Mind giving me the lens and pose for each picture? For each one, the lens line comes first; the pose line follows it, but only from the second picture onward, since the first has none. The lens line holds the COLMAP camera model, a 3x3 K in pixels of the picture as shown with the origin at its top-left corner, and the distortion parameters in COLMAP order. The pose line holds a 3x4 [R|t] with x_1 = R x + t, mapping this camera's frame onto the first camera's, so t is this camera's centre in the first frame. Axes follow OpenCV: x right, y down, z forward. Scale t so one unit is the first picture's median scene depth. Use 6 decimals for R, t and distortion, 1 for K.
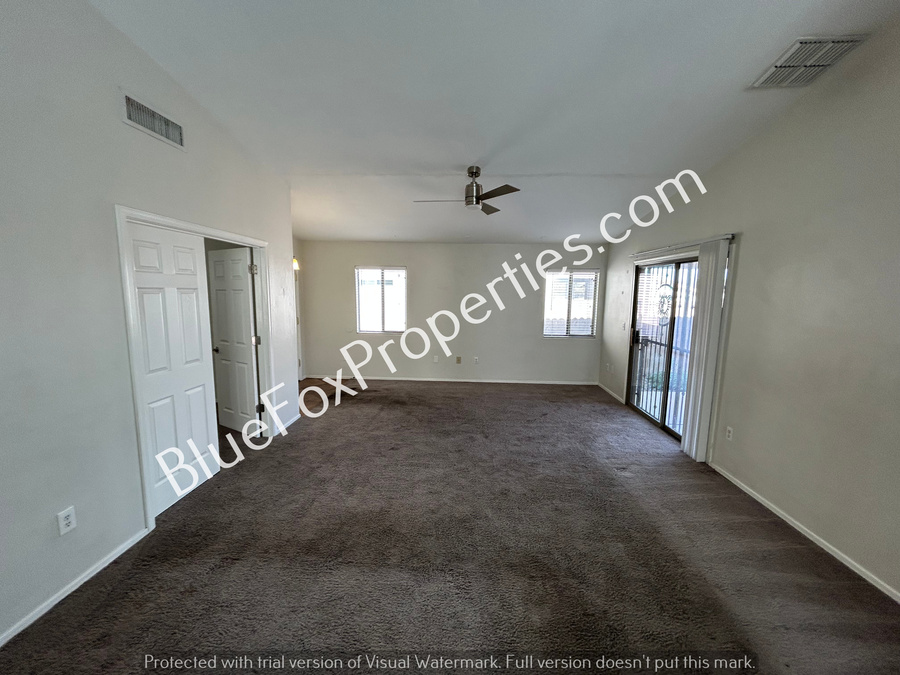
lens RADIAL K [[360.6, 0, 449.6], [0, 360.6, 336.1], [0, 0, 1]] dist [-0.009006, 0.001028]
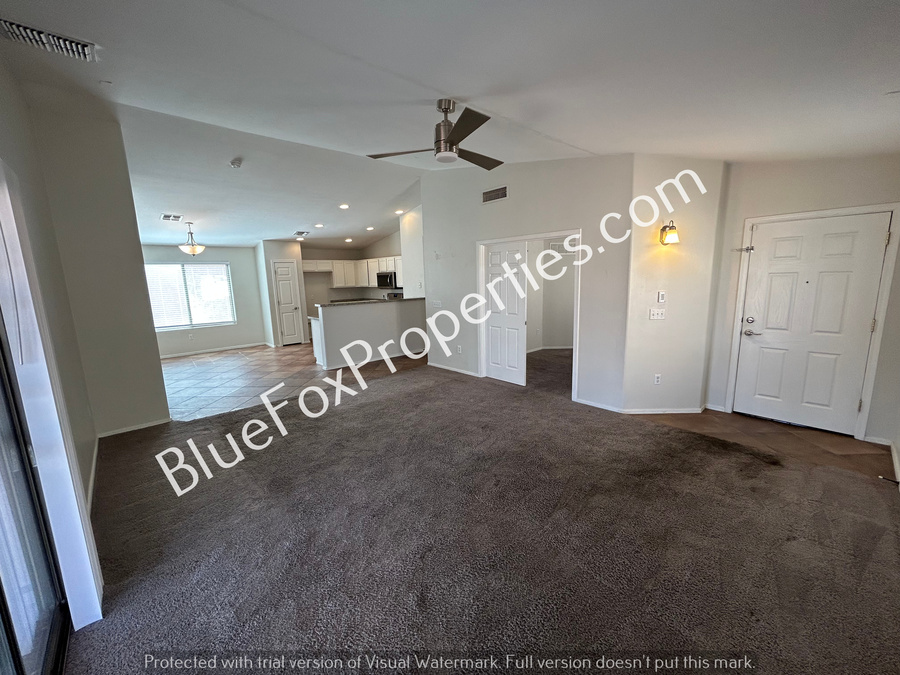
lens RADIAL K [[360.6, 0, 449.2], [0, 360.6, 336.6], [0, 0, 1]] dist [-0.009006, 0.001028]
pose [[-0.707843, 0.104452, -0.698604, 0.516468], [-0.094642, 0.966065, 0.240335, -0.142977], [0.700001, 0.236237, -0.673937, 1.319691]]
